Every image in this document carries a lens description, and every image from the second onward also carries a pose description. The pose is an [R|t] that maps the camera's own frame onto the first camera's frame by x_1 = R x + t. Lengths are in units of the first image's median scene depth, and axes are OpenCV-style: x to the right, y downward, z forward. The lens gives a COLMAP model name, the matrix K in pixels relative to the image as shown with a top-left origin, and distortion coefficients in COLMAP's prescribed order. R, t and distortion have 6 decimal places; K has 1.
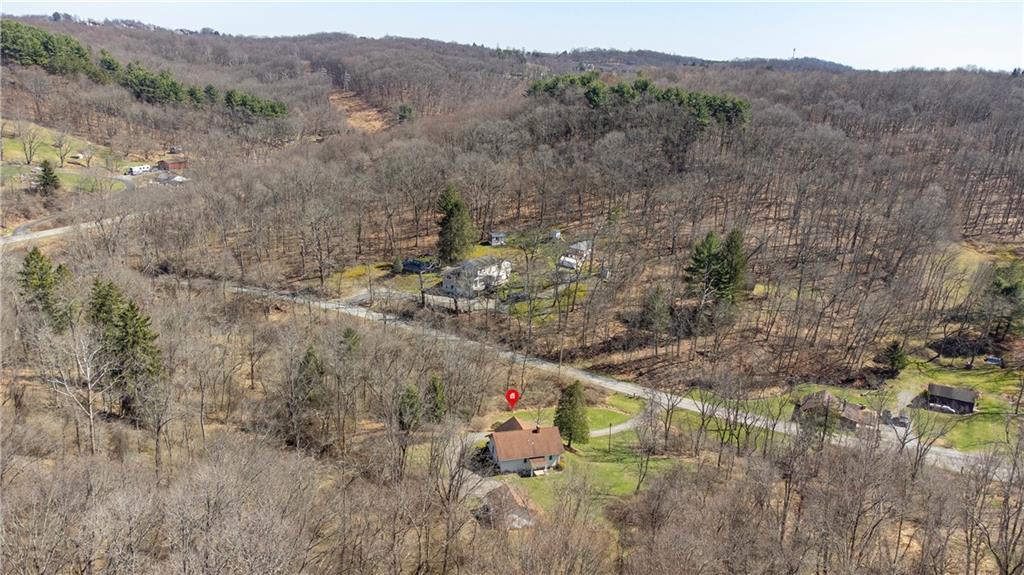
lens RADIAL K [[775.9, 0, 512.0], [0, 775.9, 287.5], [0, 0, 1]] dist [0.052781, 0.000384]
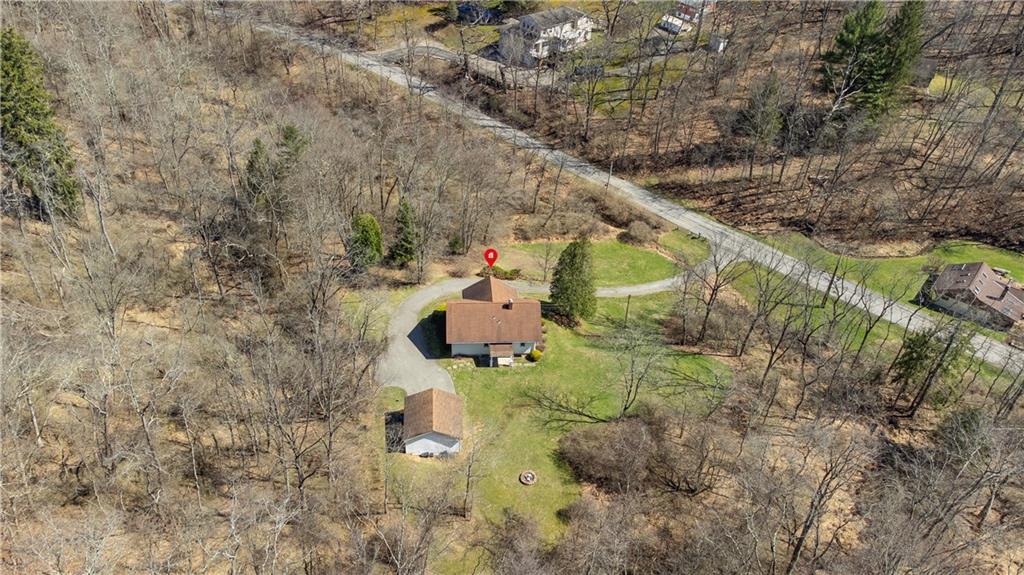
lens RADIAL K [[775.9, 0, 512.0], [0, 775.9, 287.5], [0, 0, 1]] dist [0.052781, 0.000384]
pose [[0.973707, 0.138310, -0.181009, 0.111808], [-0.066862, 0.933110, 0.353321, -0.060746], [0.217770, -0.331929, 0.917823, 0.230774]]
